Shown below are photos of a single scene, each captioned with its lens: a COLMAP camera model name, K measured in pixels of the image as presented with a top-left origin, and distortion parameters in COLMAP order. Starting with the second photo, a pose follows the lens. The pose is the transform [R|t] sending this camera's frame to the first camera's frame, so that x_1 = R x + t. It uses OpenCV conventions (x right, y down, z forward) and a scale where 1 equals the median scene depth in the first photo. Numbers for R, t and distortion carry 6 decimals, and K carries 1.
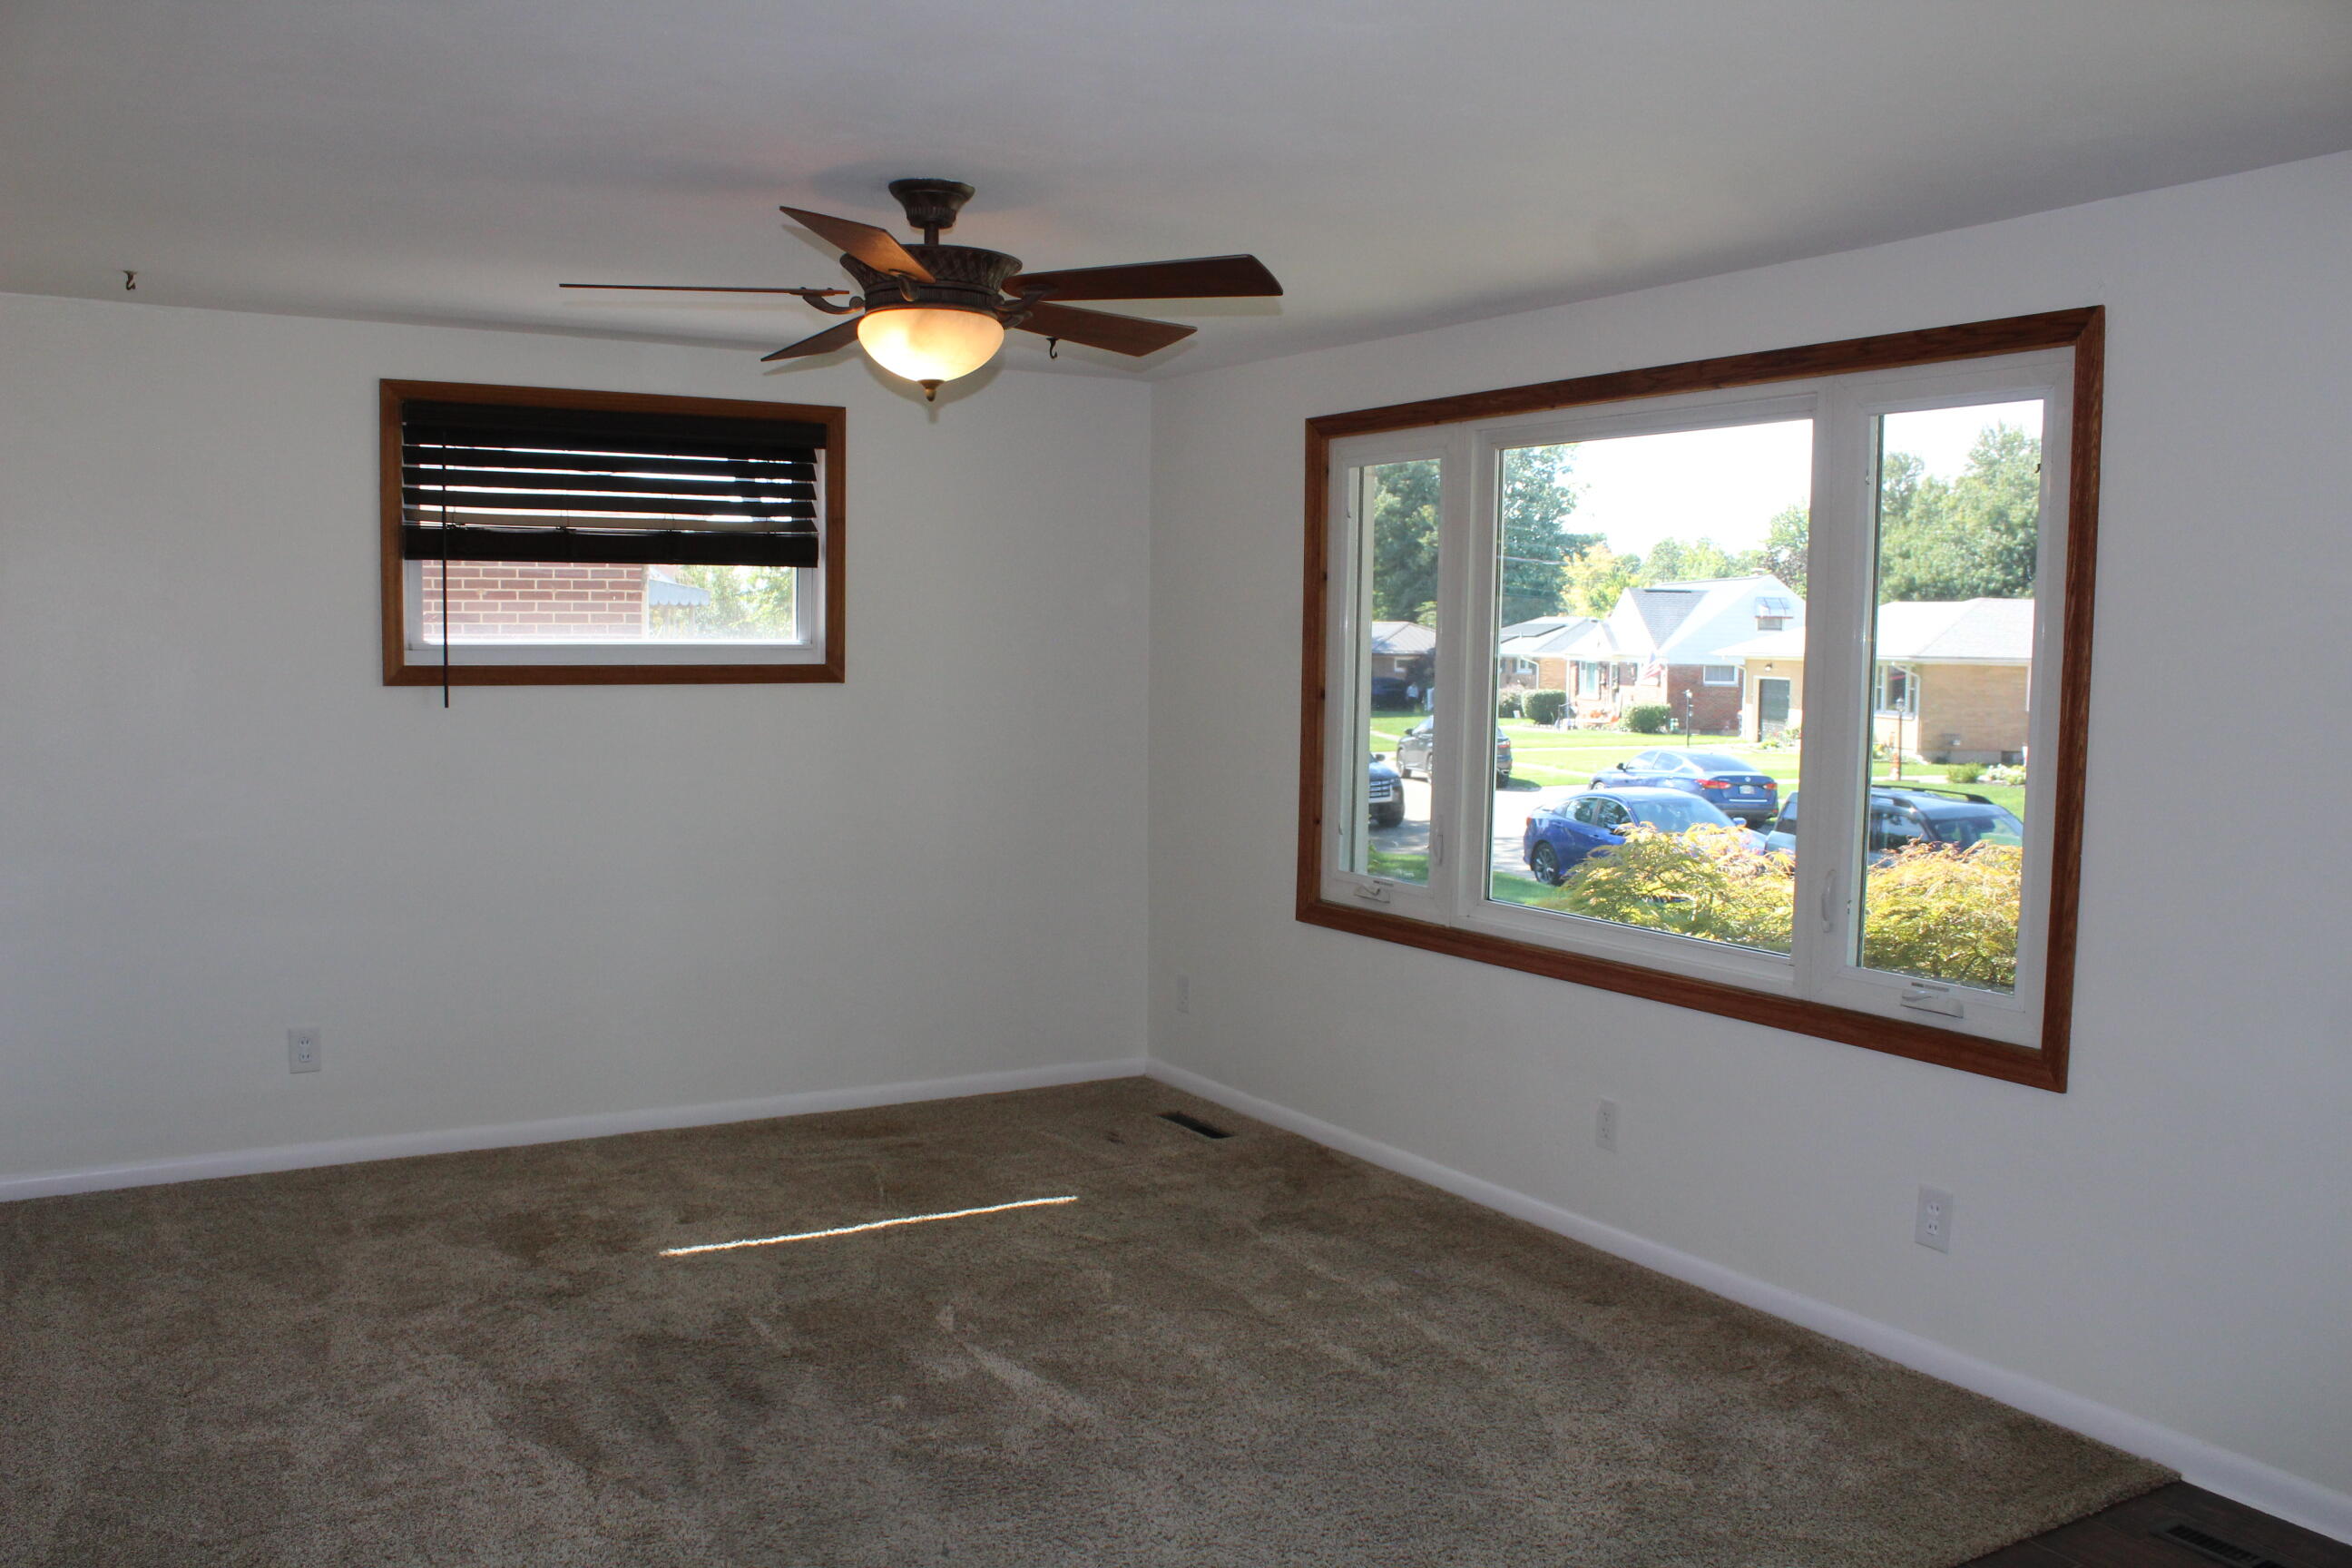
lens RADIAL K [[1950.0, 0, 1176.0], [0, 1950.0, 784.0], [0, 0, 1]] dist [-0.171090, 0.156301]
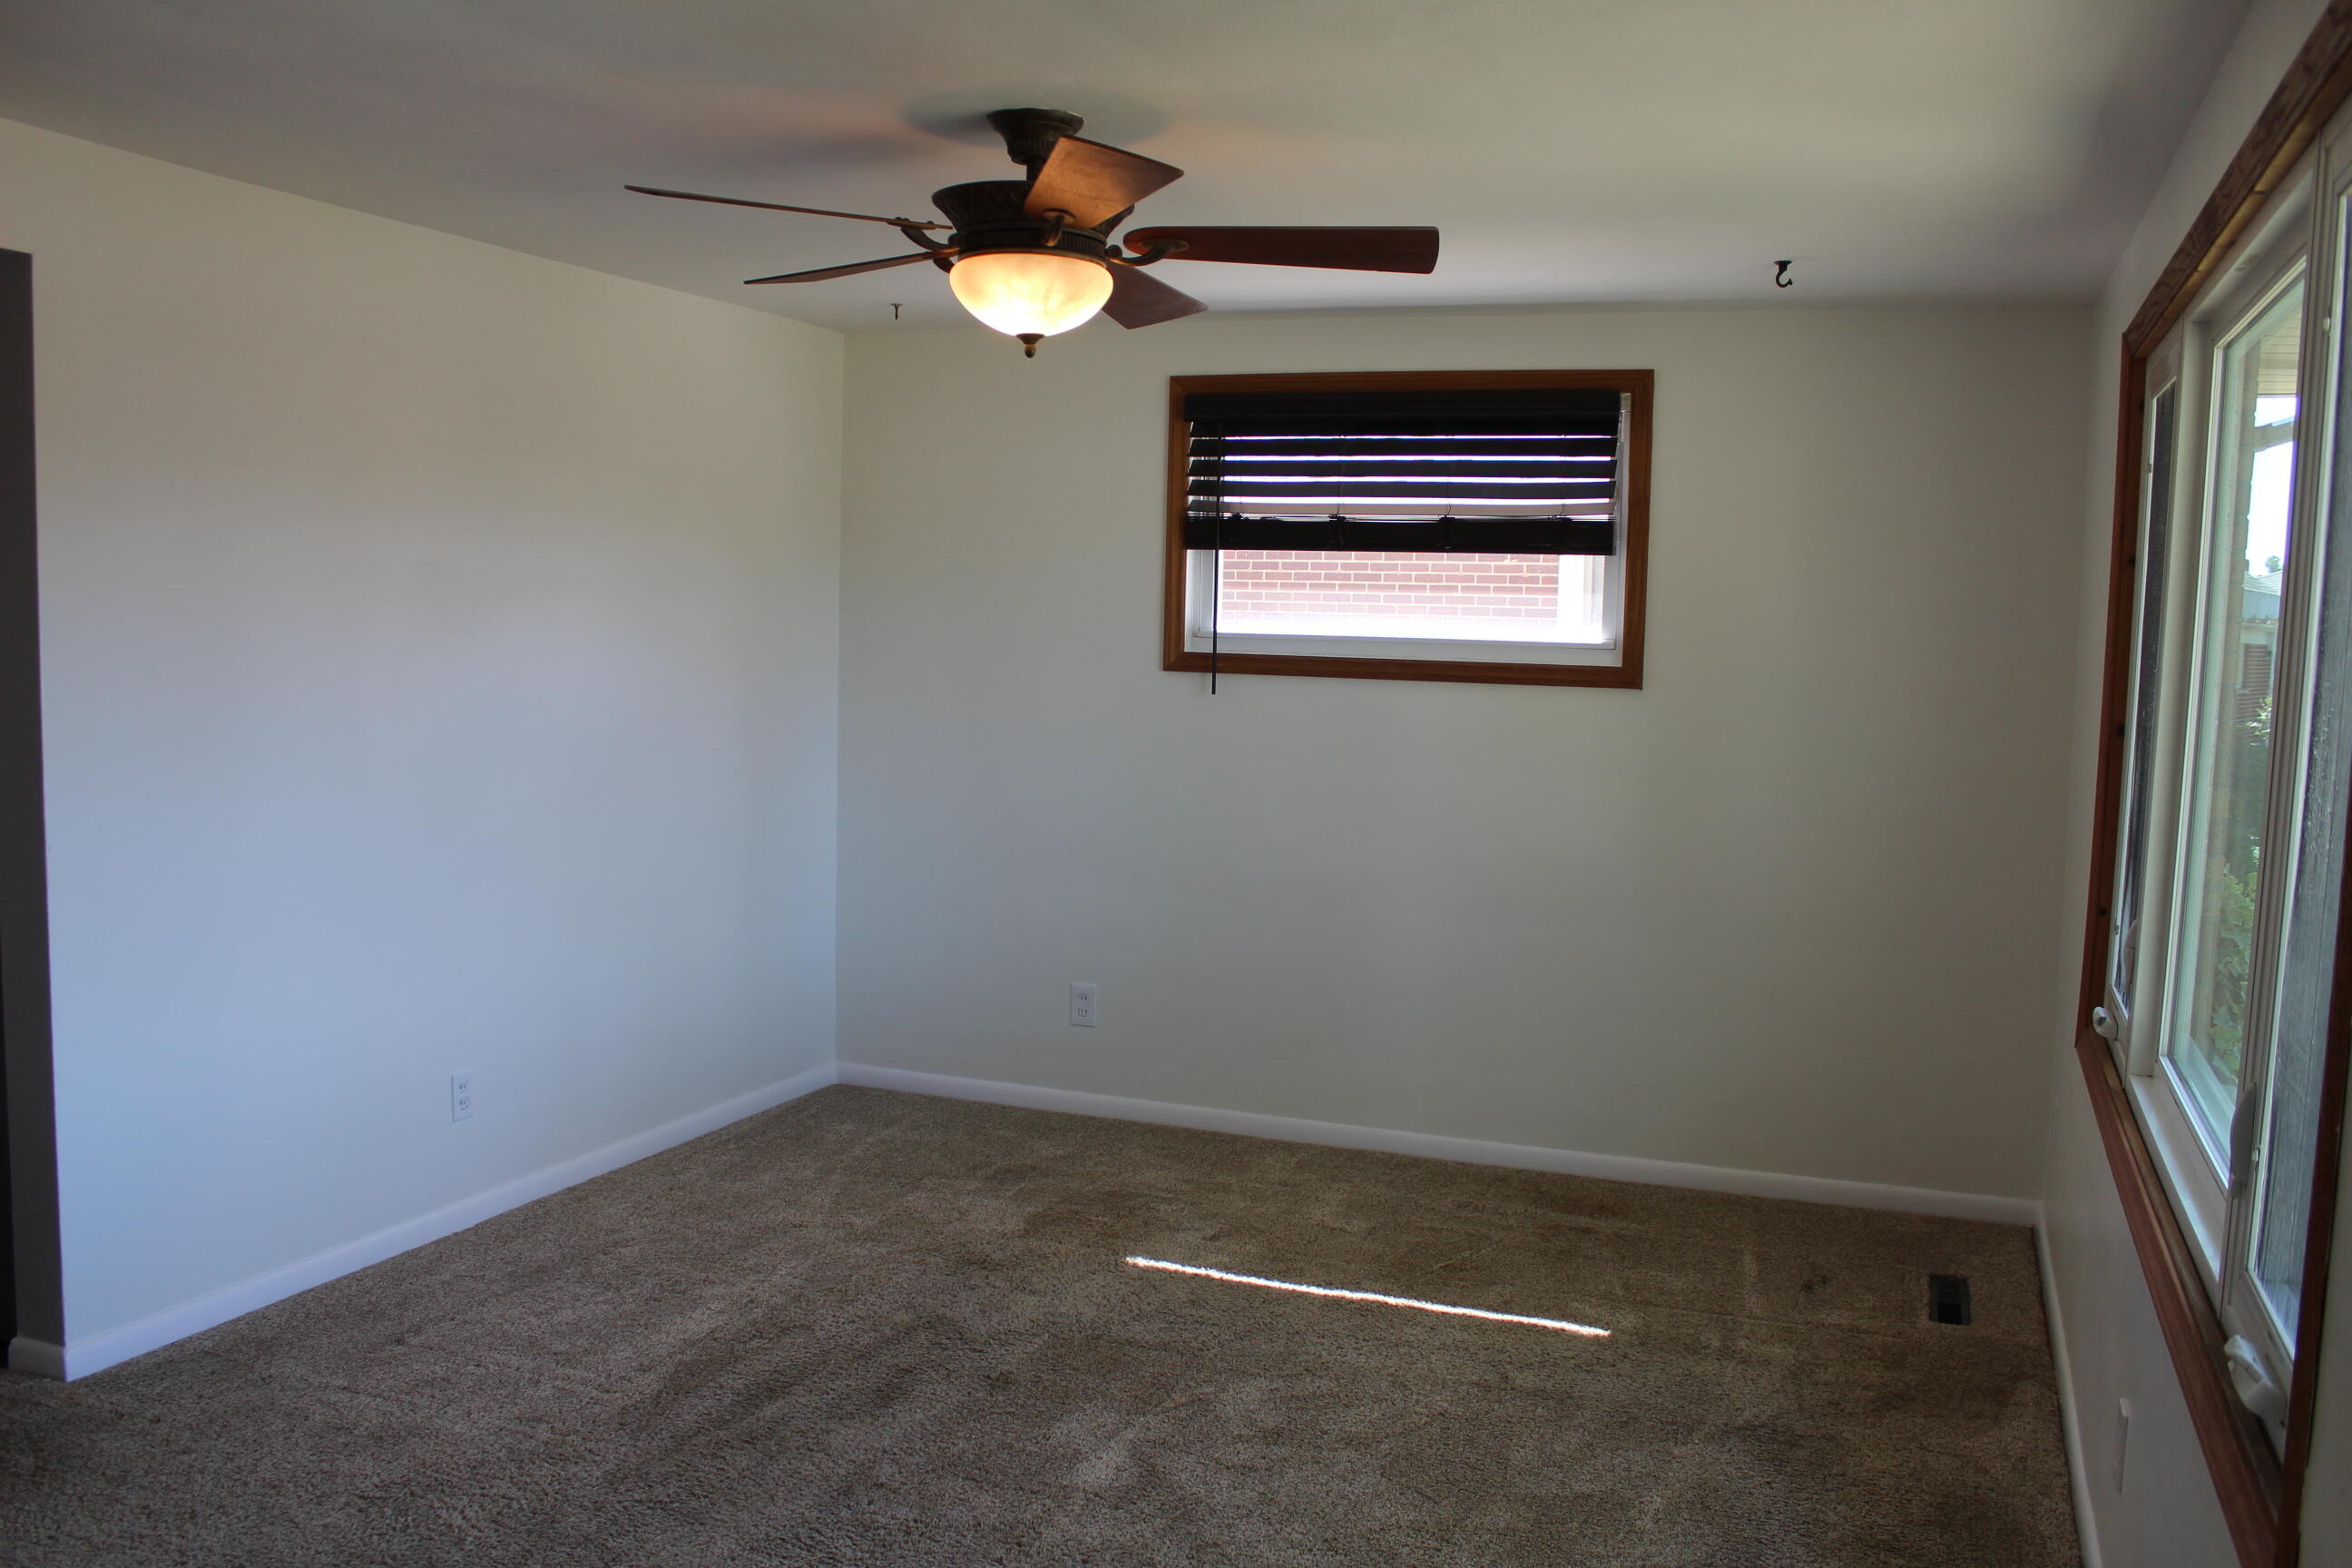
lens RADIAL K [[1950.0, 0, 1176.0], [0, 1950.0, 784.0], [0, 0, 1]] dist [-0.171090, 0.156301]
pose [[0.616761, 0.073304, -0.783730, 0.428851], [-0.078517, 0.996418, 0.031407, -0.023758], [0.783225, 0.042165, 0.620307, 0.345239]]
